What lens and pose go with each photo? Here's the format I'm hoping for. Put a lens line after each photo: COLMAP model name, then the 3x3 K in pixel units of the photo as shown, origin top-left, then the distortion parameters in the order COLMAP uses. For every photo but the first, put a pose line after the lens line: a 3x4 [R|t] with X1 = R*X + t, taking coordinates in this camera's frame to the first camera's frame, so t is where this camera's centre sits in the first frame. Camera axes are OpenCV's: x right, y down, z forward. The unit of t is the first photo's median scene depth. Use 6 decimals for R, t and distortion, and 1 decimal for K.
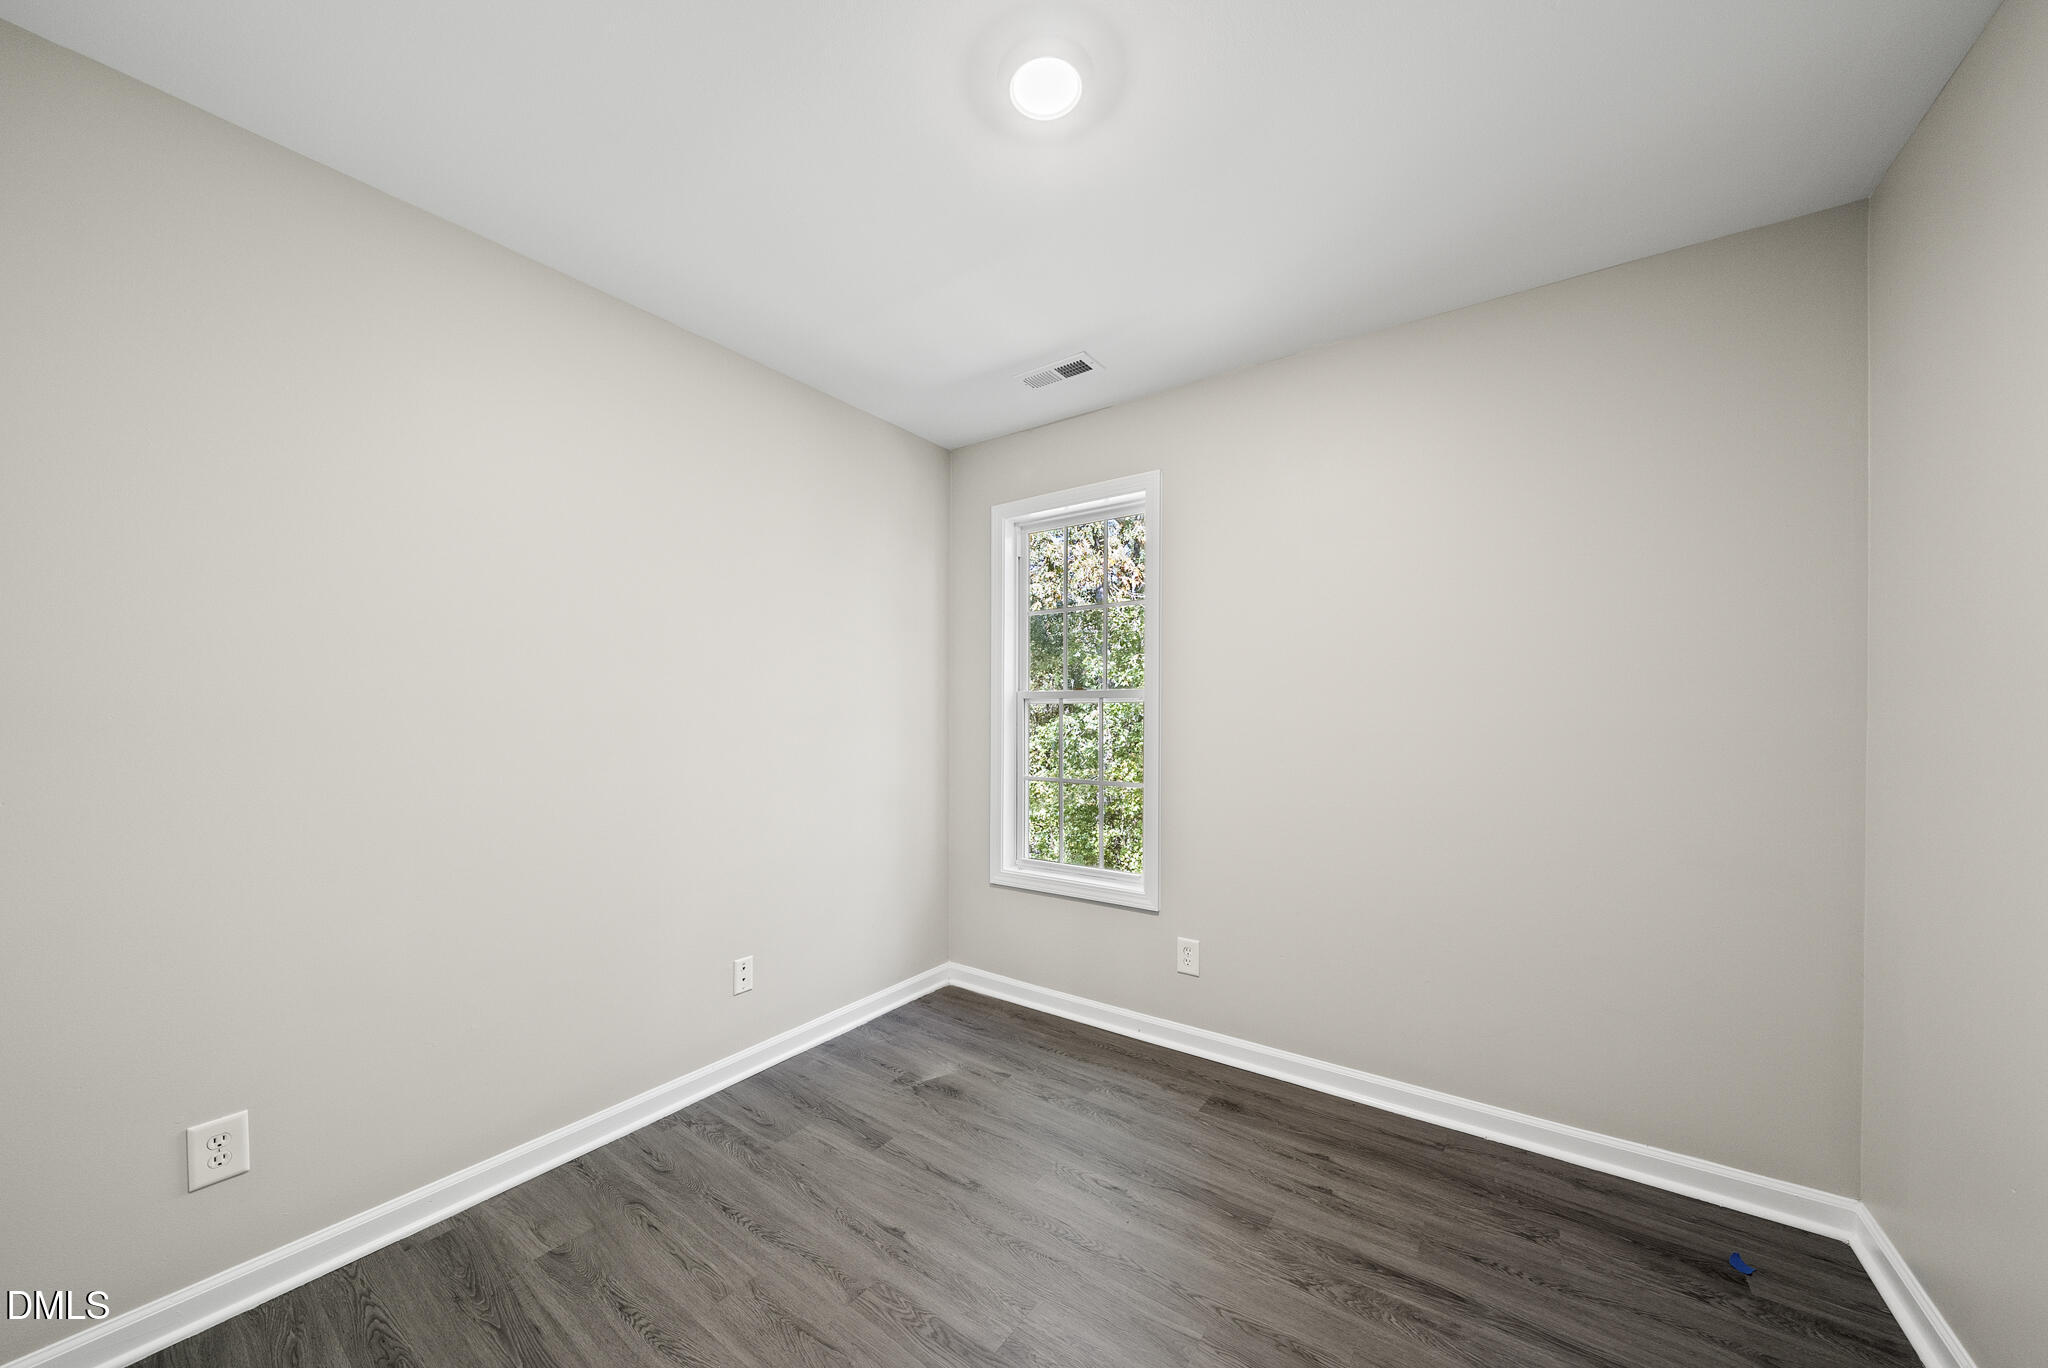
lens RADIAL K [[708.3, 0, 1026.2], [0, 708.3, 694.4], [0, 0, 1]] dist [-0.006164, 0.000367]
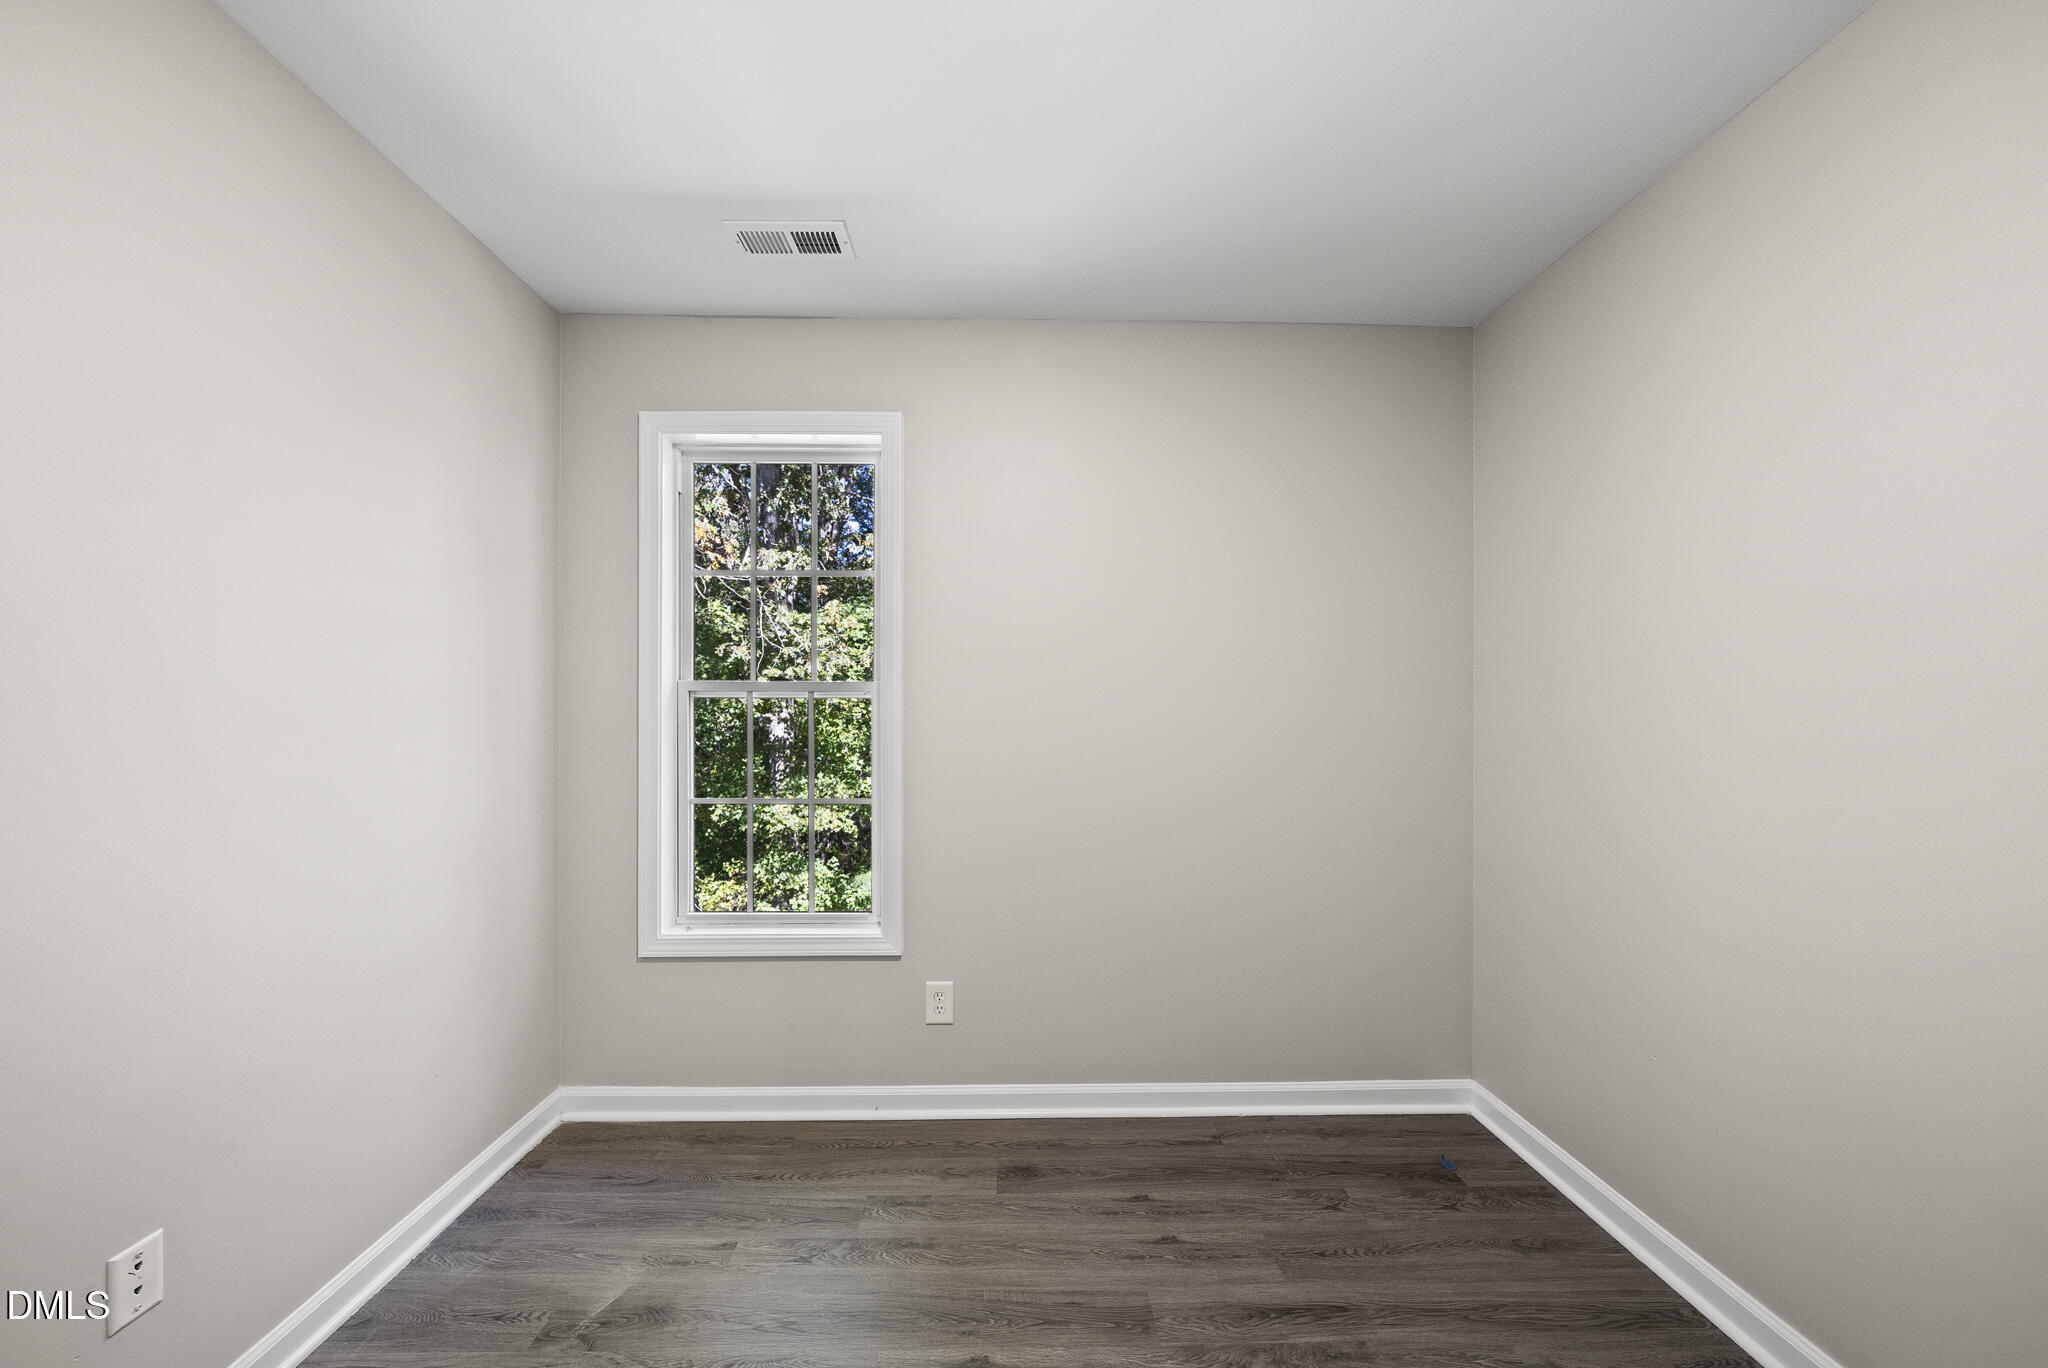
lens RADIAL K [[708.3, 0, 1021.1], [0, 708.3, 702.5], [0, 0, 1]] dist [-0.006164, 0.000367]
pose [[0.808912, 0.008486, 0.587868, -0.206837], [-0.016803, 0.999821, 0.008689, 0.007750], [-0.587689, -0.016907, 0.808910, 0.302195]]
